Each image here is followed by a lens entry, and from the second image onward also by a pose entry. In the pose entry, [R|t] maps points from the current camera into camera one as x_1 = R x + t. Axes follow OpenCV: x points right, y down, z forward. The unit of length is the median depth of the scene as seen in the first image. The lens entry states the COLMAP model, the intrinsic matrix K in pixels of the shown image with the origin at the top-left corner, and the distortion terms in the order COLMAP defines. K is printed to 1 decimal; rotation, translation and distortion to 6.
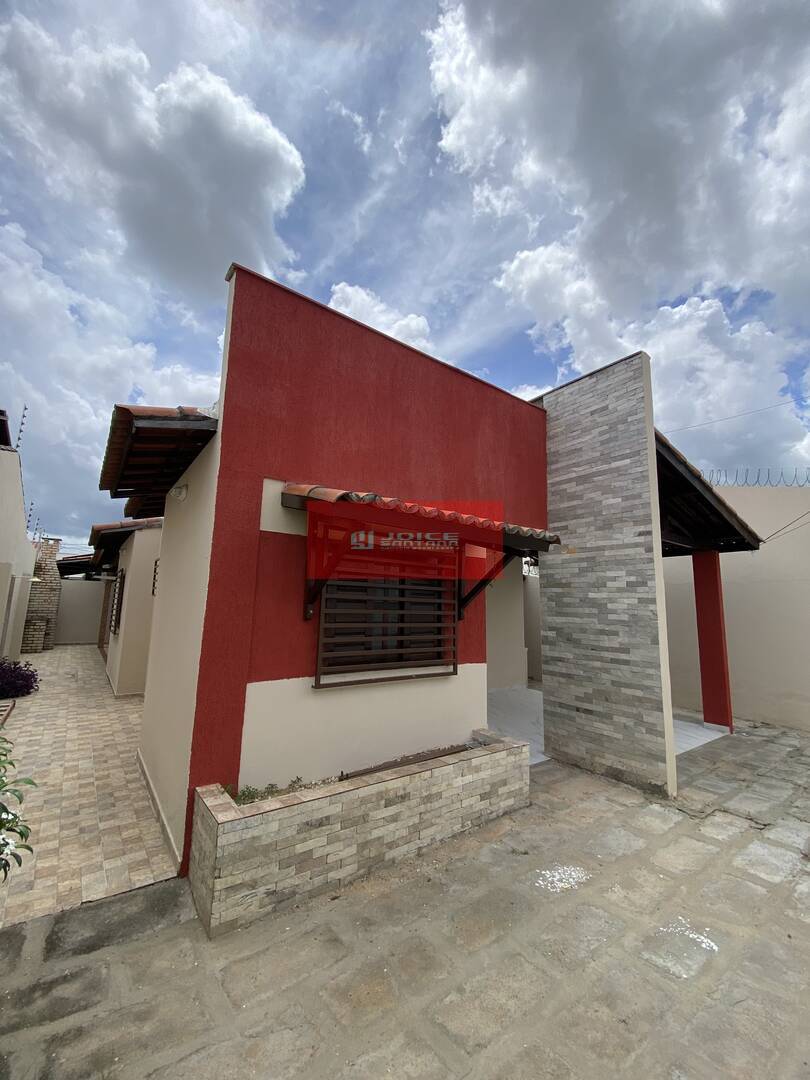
lens RADIAL K [[439.1, 0, 403.6], [0, 439.1, 522.4], [0, 0, 1]] dist [0.009046, -0.013998]
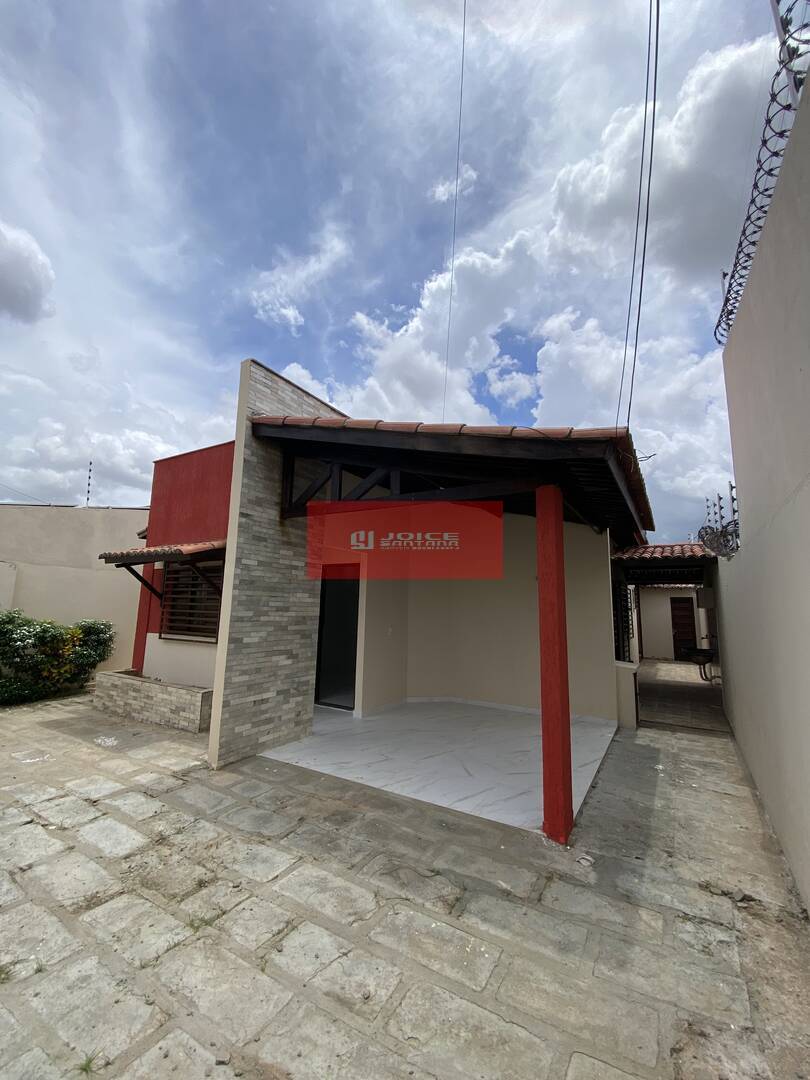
lens RADIAL K [[439.1, 0, 405.8], [0, 439.1, 530.2], [0, 0, 1]] dist [0.009046, -0.013998]
pose [[0.374105, -0.184069, -0.908936, 2.248222], [0.157974, 0.978429, -0.133122, 0.324577], [0.913832, -0.093786, 0.395114, 1.263702]]
